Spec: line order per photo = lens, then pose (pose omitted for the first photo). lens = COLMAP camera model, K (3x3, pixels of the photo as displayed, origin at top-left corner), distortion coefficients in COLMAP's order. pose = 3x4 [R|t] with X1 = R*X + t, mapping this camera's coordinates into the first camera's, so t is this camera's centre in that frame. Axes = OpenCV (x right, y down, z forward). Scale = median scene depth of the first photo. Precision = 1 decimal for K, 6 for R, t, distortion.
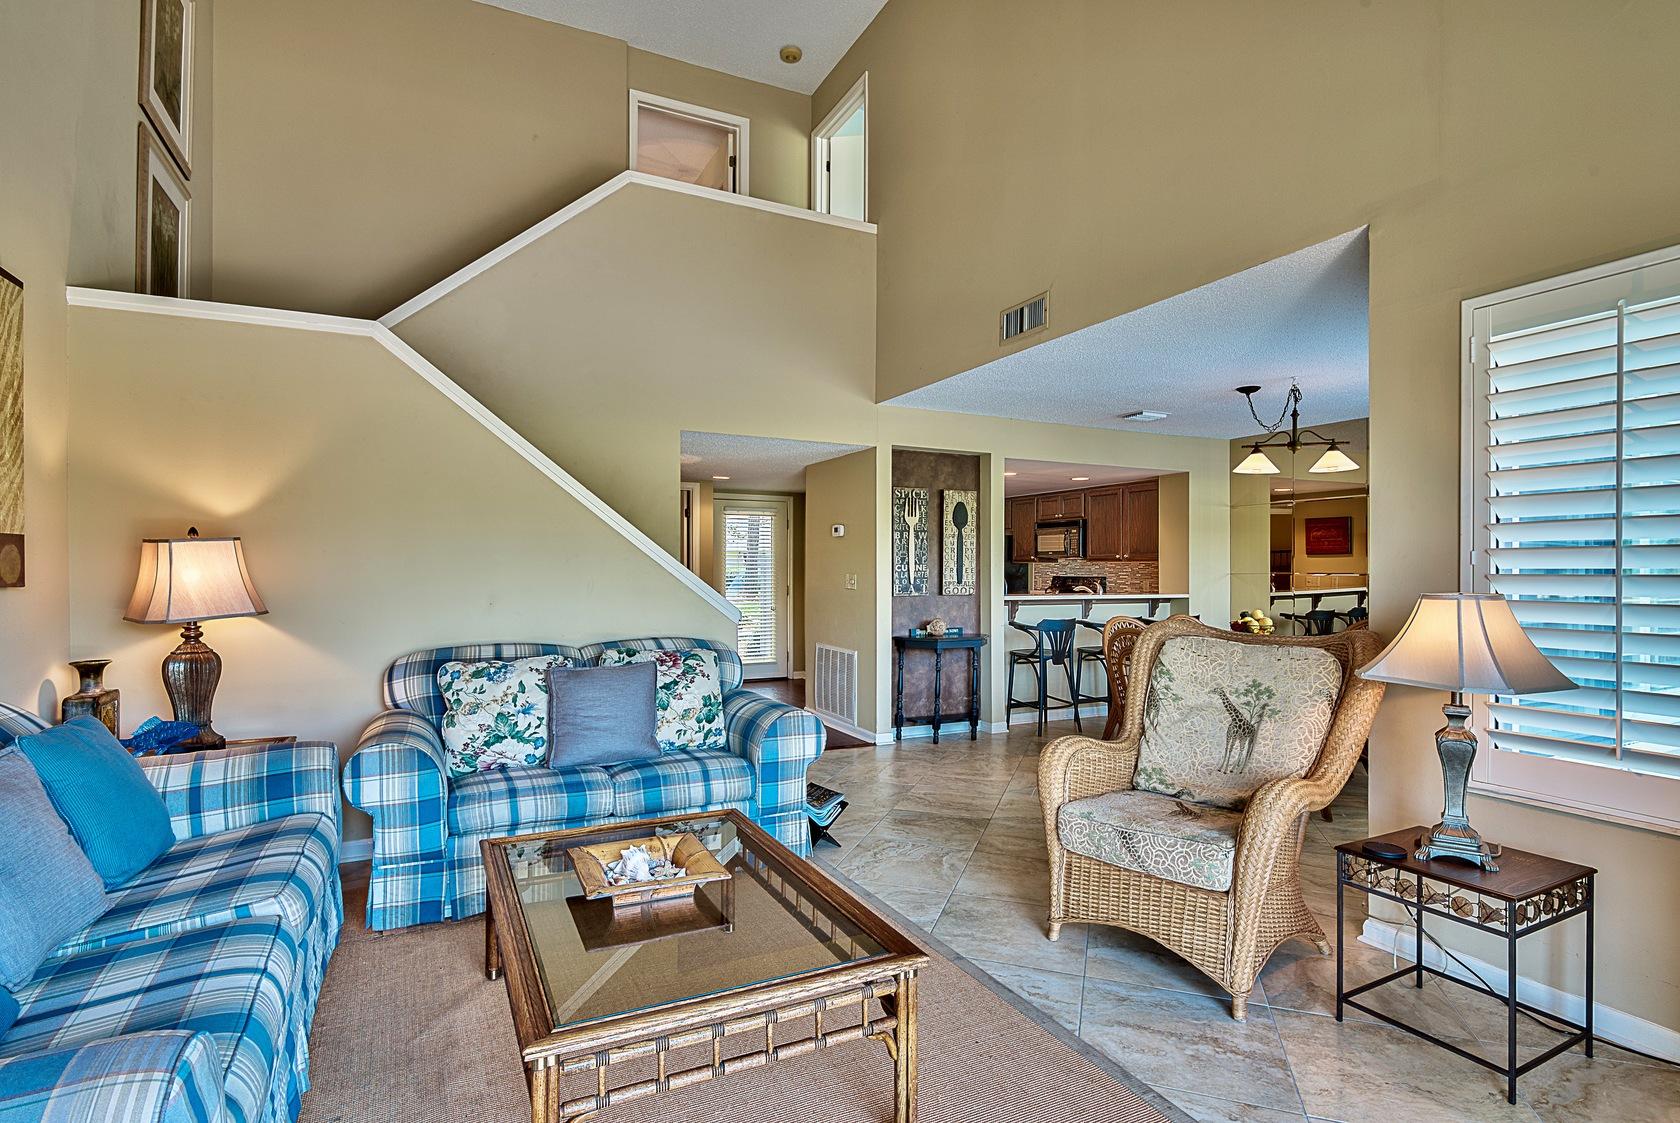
lens RADIAL K [[817.2, 0, 804.4], [0, 817.2, 568.9], [0, 0, 1]] dist [0.036055, 0.000110]
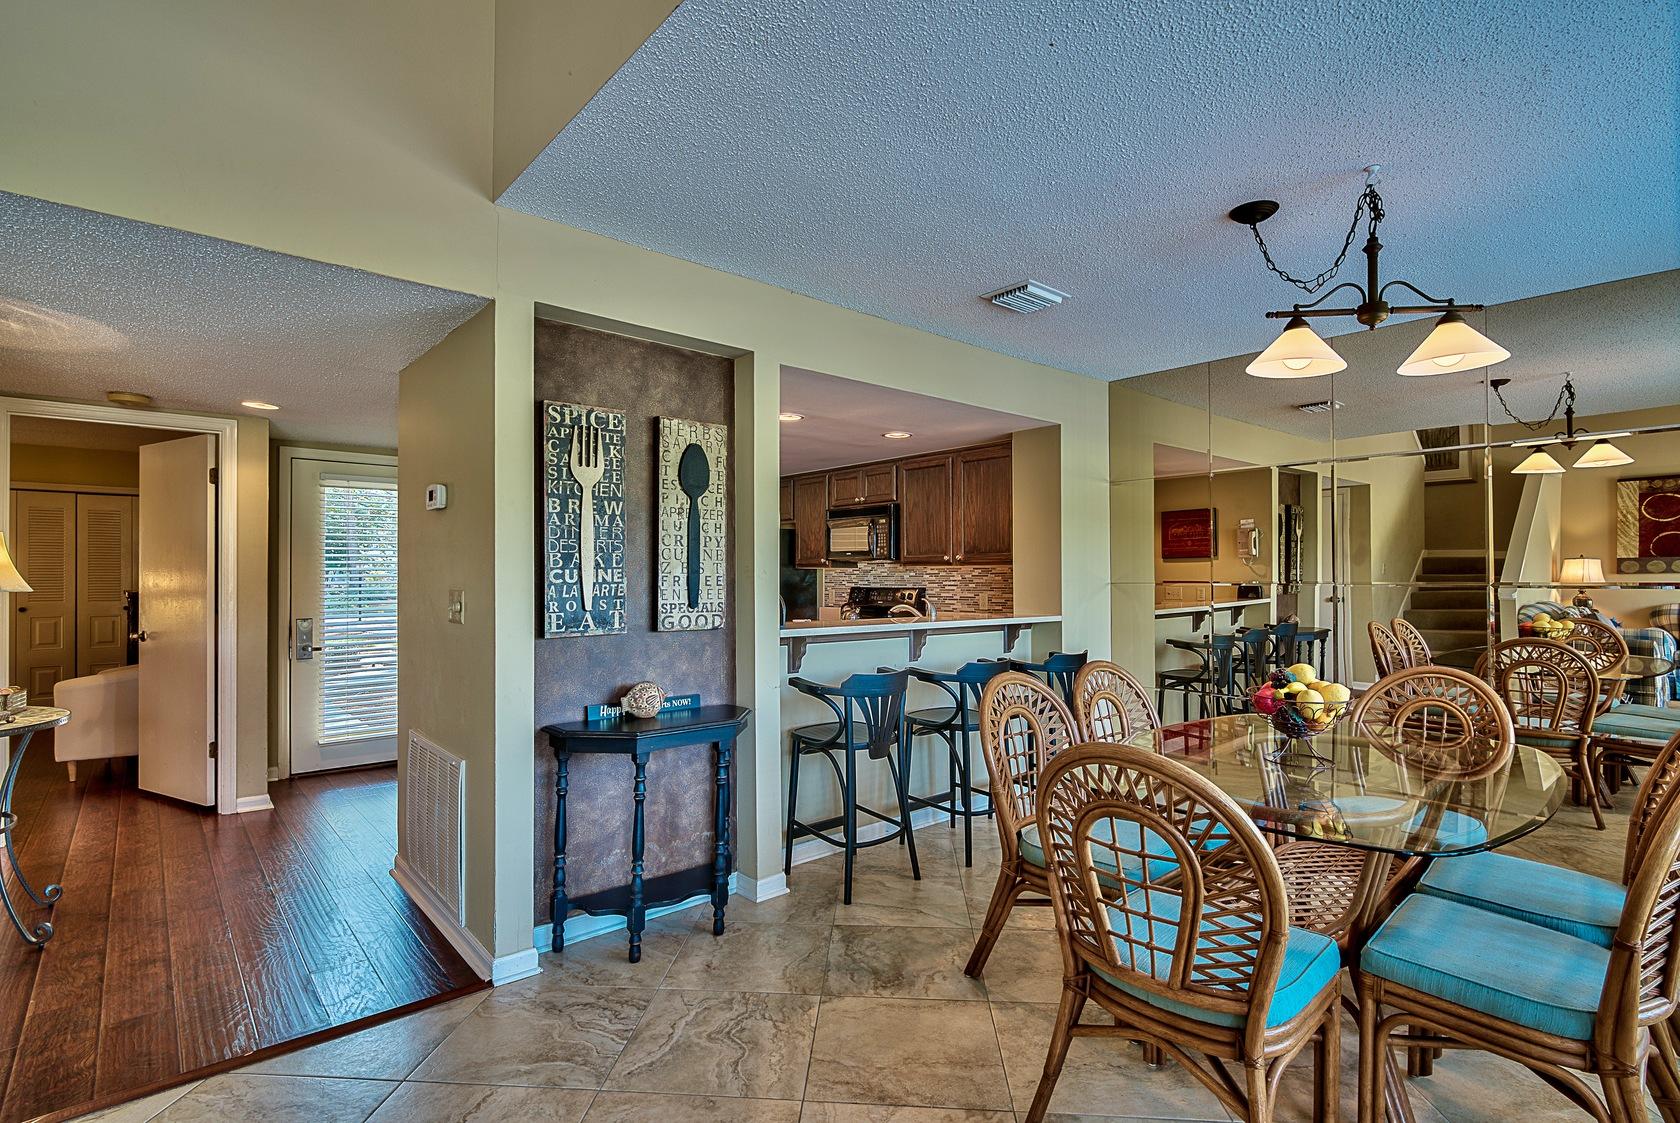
lens RADIAL K [[817.2, 0, 804.4], [0, 817.2, 568.9], [0, 0, 1]] dist [0.036055, 0.000110]
pose [[0.966215, -0.000466, 0.257738, 0.126207], [0.003067, 0.999948, -0.009691, -0.000404], [-0.257720, 0.010154, 0.966166, 0.498658]]
